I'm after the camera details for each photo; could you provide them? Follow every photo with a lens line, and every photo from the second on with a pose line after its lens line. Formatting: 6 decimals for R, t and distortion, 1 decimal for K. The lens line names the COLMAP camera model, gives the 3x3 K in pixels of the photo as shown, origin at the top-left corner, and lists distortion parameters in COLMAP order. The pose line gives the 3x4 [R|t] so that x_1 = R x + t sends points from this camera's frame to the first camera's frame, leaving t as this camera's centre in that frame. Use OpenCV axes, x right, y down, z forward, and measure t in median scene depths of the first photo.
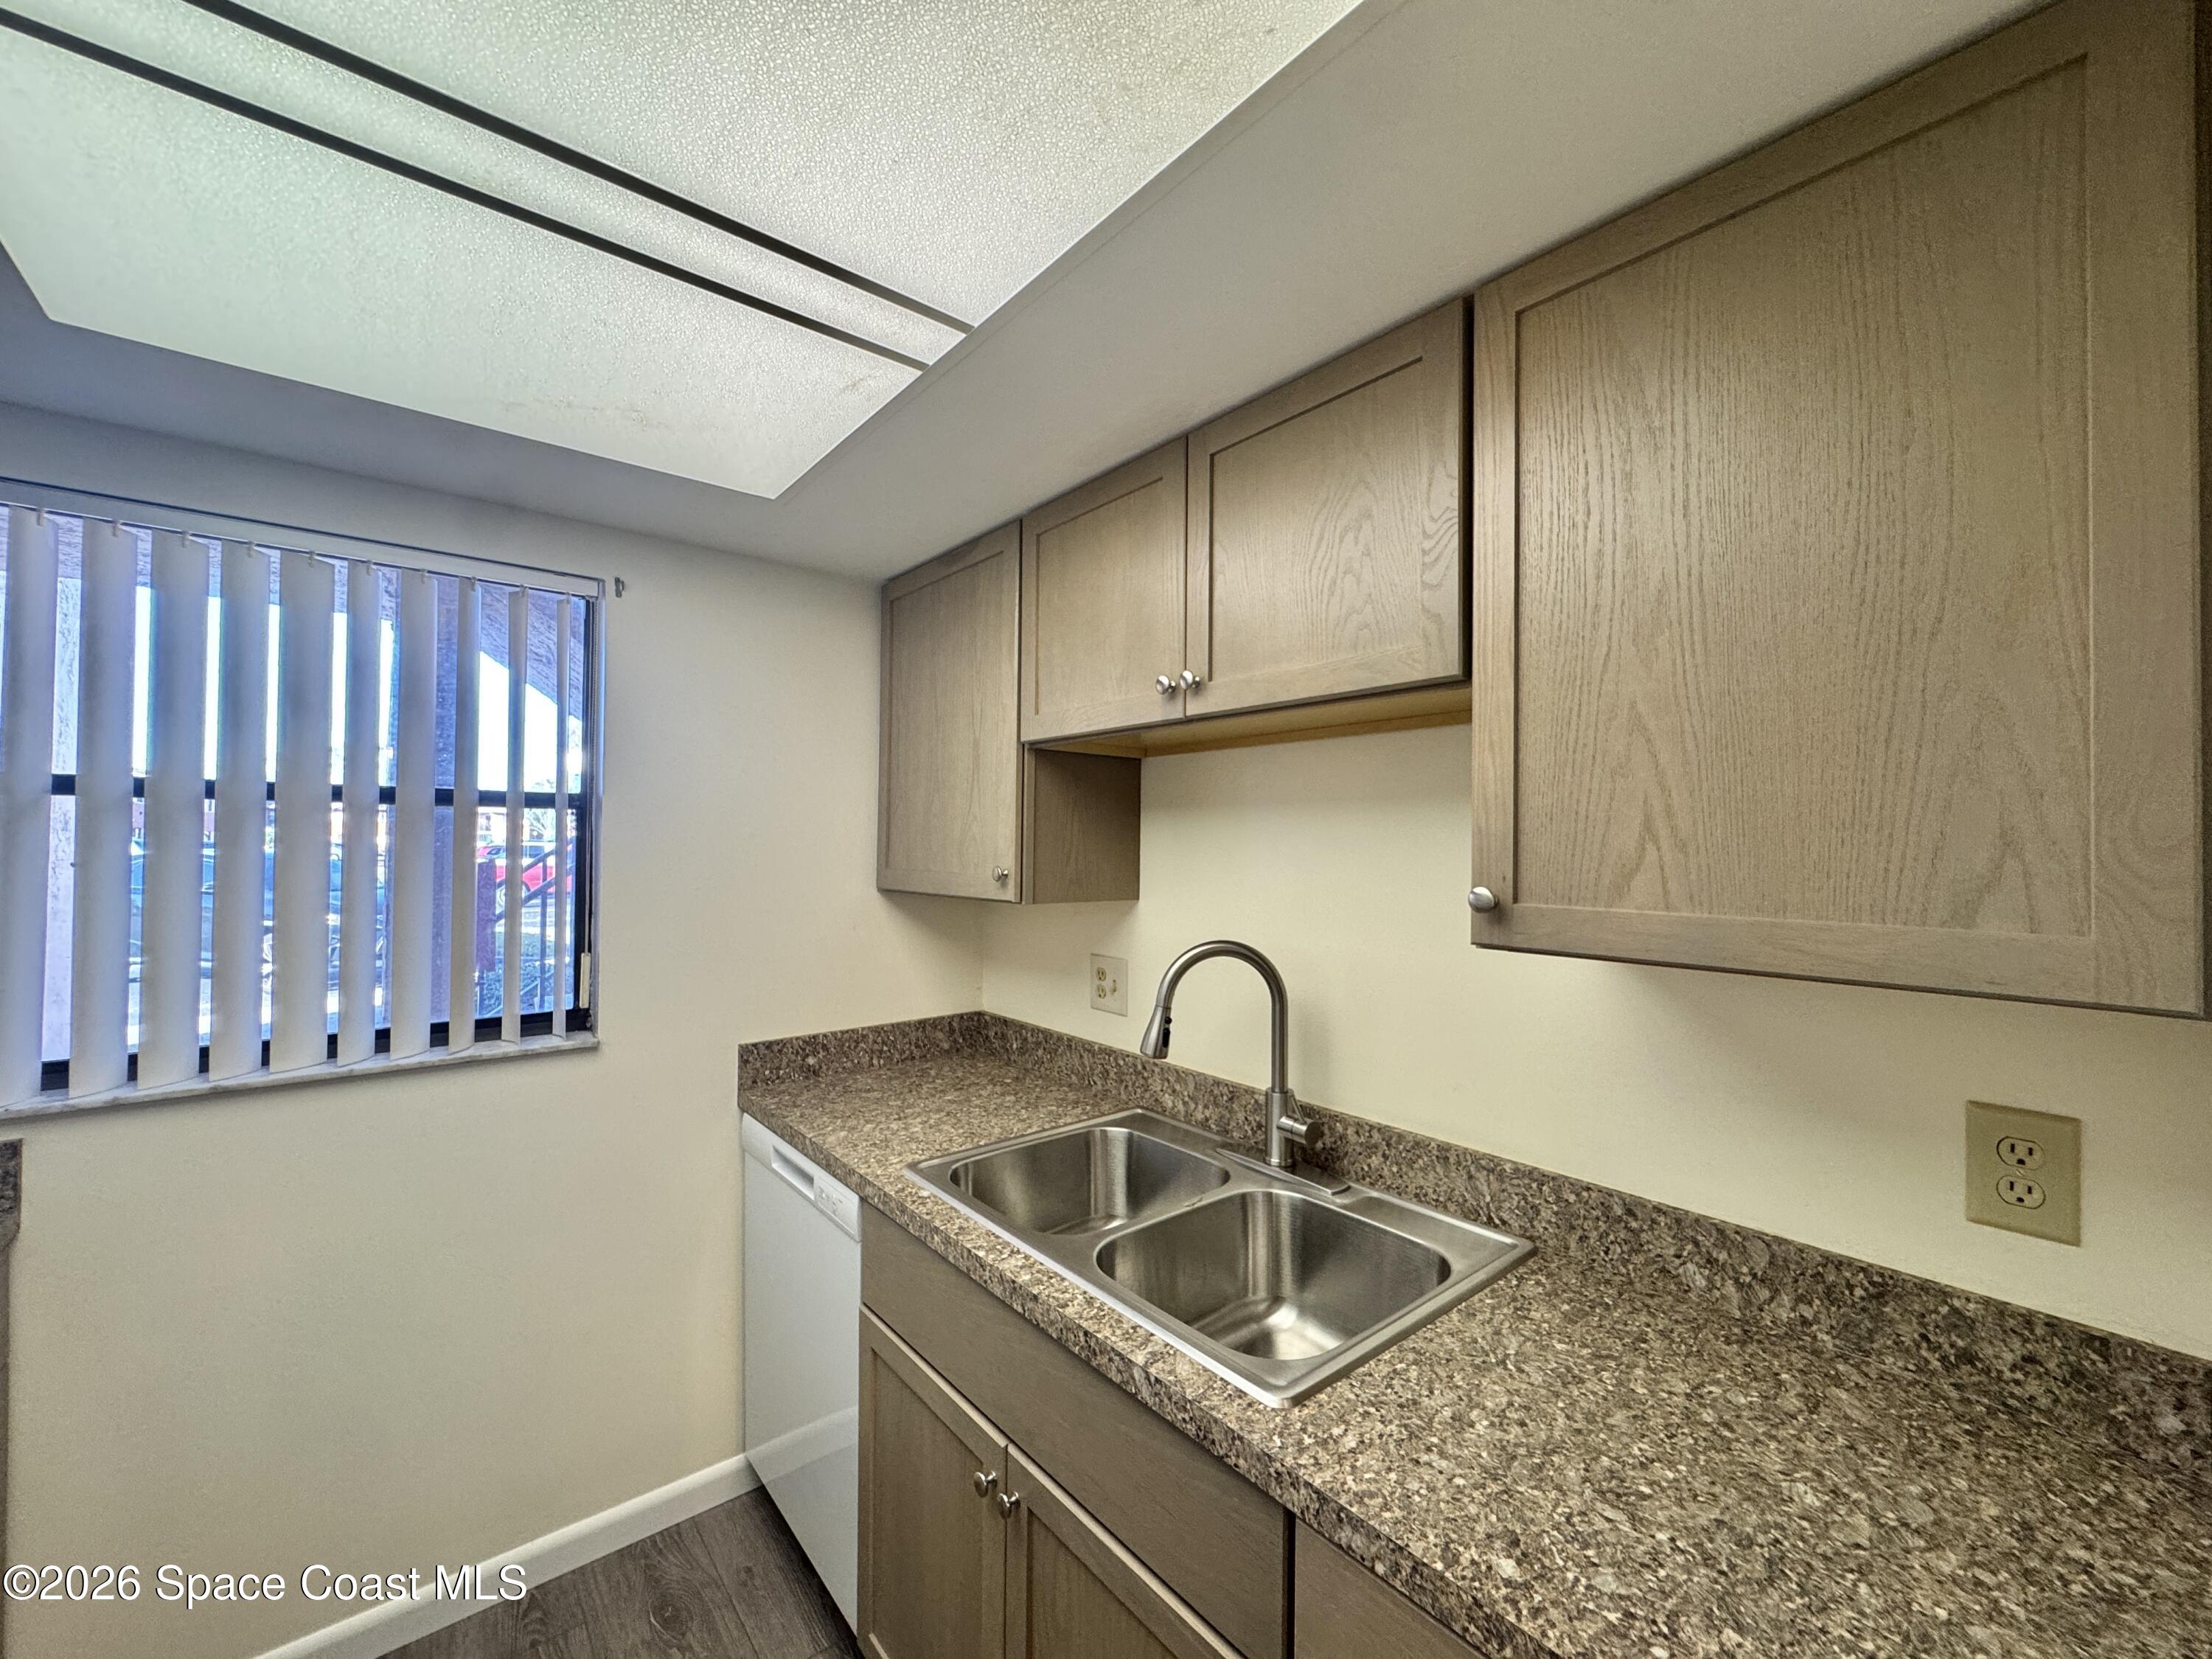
lens RADIAL K [[888.0, 0, 1098.0], [0, 888.0, 822.3], [0, 0, 1]] dist [-0.004518, 0.000374]
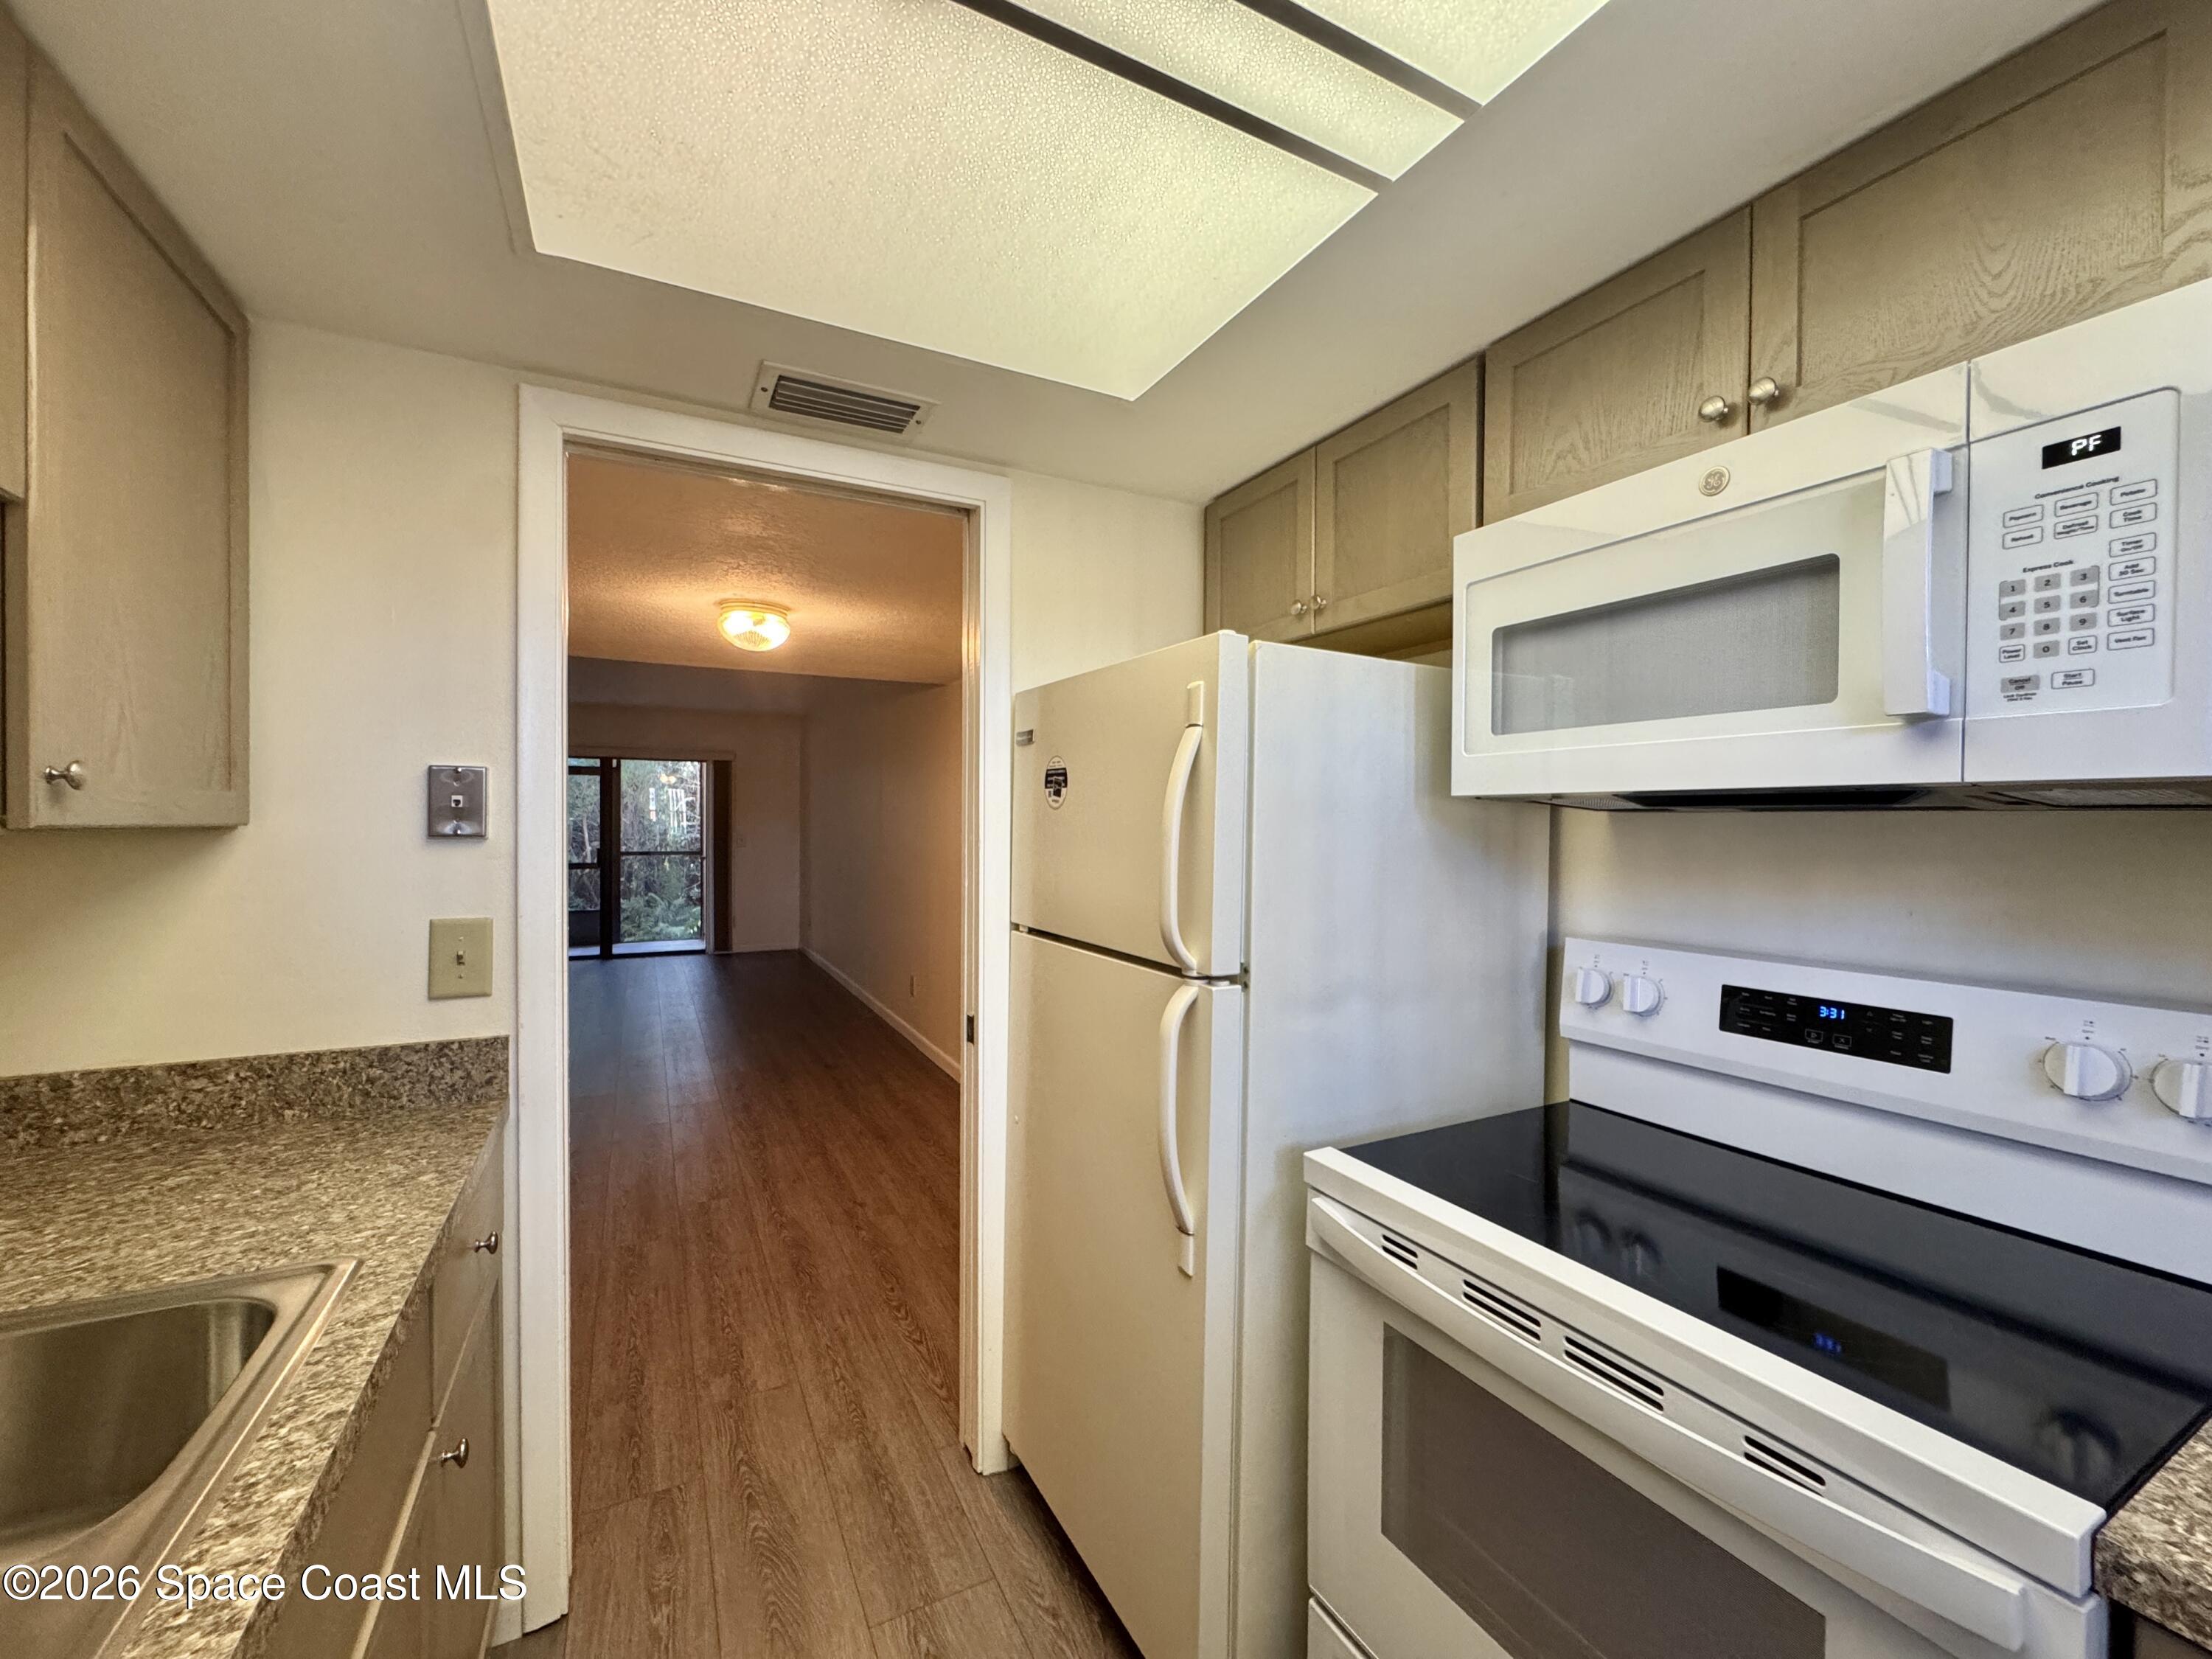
lens RADIAL K [[888.0, 0, 1106.0], [0, 888.0, 828.8], [0, 0, 1]] dist [-0.004518, 0.000374]
pose [[-0.979312, -0.014694, 0.201822, -0.624825], [-0.017536, 0.999771, -0.012302, 0.108802], [-0.201595, -0.015586, -0.979345, 1.347598]]
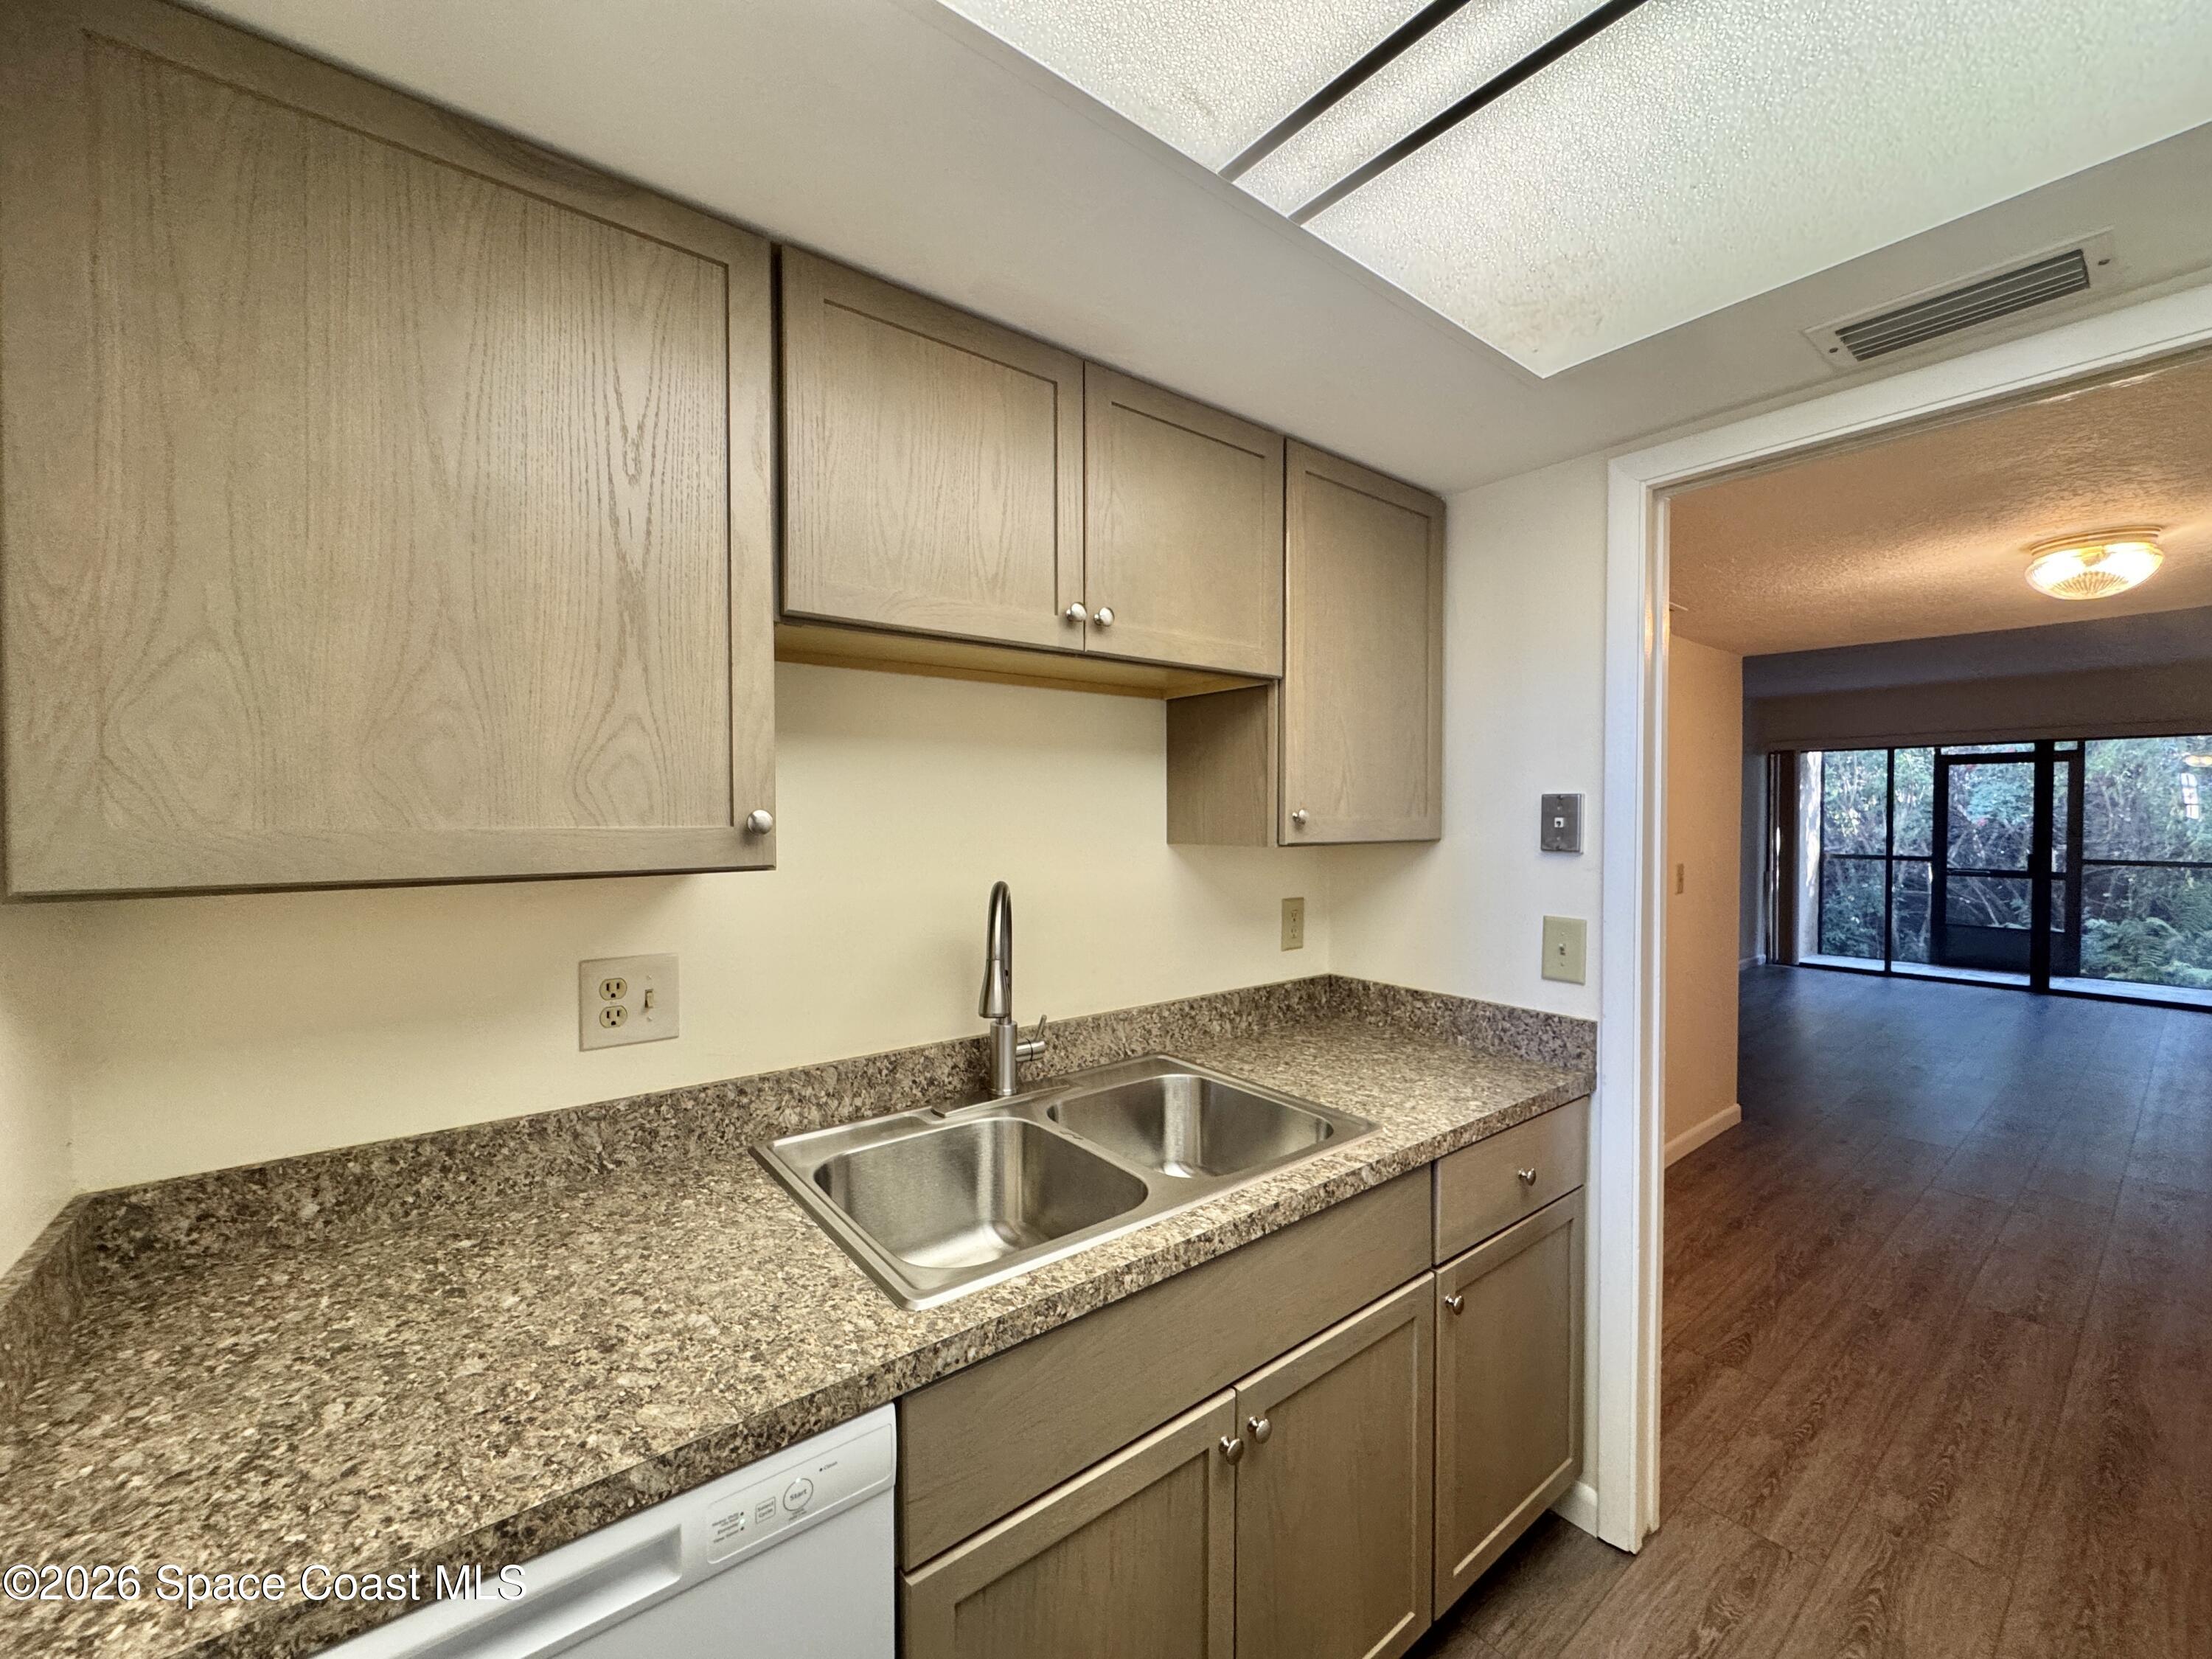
lens RADIAL K [[888.0, 0, 1102.6], [0, 888.0, 827.4], [0, 0, 1]] dist [-0.004518, 0.000374]
pose [[0.017621, -0.024491, 0.999545, -1.018360], [-0.021394, 0.999462, 0.024867, 0.059891], [-0.999616, -0.021822, 0.017088, 1.093241]]
